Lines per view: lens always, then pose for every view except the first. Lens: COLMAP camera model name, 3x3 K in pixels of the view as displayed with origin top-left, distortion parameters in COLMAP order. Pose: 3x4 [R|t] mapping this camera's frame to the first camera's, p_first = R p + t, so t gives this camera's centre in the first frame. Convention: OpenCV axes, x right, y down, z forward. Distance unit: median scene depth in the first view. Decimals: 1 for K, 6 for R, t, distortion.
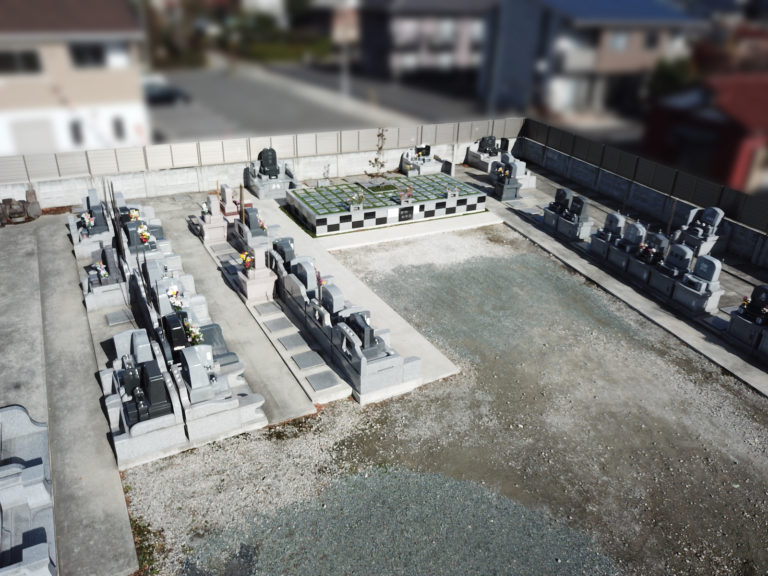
lens RADIAL K [[585.6, 0, 384.0], [0, 585.6, 288.0], [0, 0, 1]] dist [-0.006725, -0.002557]
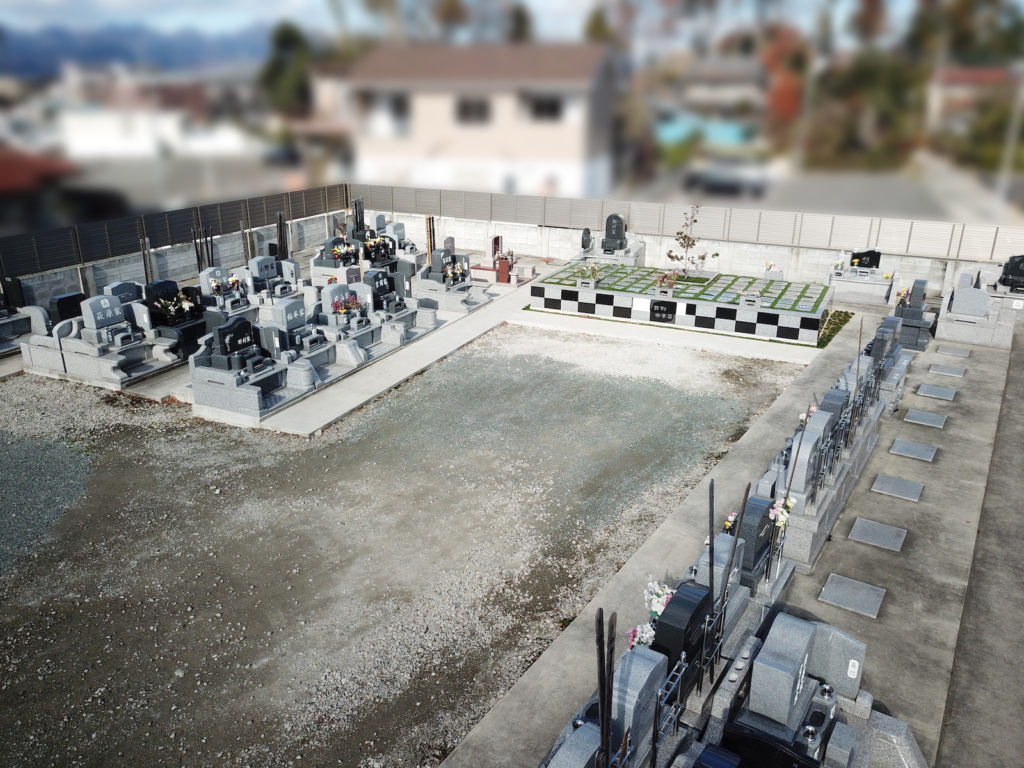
lens RADIAL K [[780.8, 0, 512.0], [0, 780.8, 384.0], [0, 0, 1]] dist [-0.006725, -0.002557]
pose [[0.608836, 0.251399, -0.752408, 0.633151], [-0.346386, 0.937513, 0.032958, -0.022289], [0.713678, 0.240558, 0.657872, 0.338993]]
